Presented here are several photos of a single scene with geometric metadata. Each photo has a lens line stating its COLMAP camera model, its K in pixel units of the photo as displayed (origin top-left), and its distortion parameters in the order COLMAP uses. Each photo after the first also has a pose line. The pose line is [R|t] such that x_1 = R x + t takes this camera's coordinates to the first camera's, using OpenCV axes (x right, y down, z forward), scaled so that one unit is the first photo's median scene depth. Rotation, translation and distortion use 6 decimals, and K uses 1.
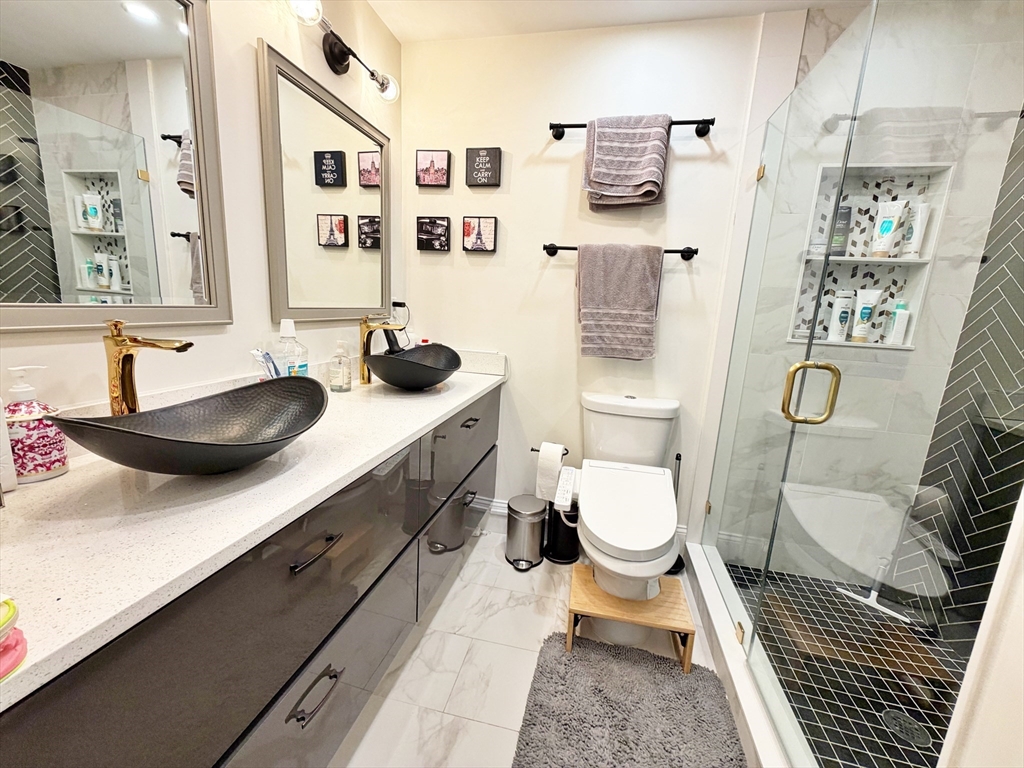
lens RADIAL K [[407.4, 0, 516.4], [0, 407.4, 384.4], [0, 0, 1]] dist [0.000343, -0.000042]
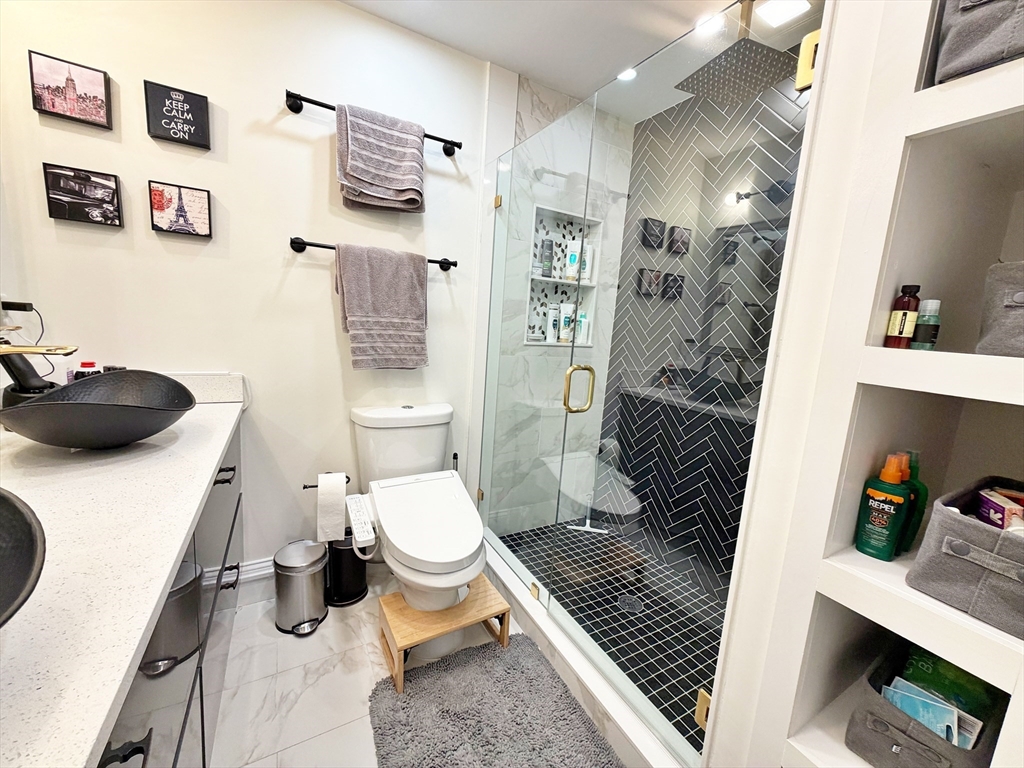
lens RADIAL K [[407.4, 0, 516.4], [0, 407.4, 384.4], [0, 0, 1]] dist [0.000343, -0.000042]
pose [[0.743810, -0.107484, 0.659693, -0.172977], [0.099785, 0.993782, 0.049409, -0.046886], [-0.660901, 0.029076, 0.749909, 0.096209]]
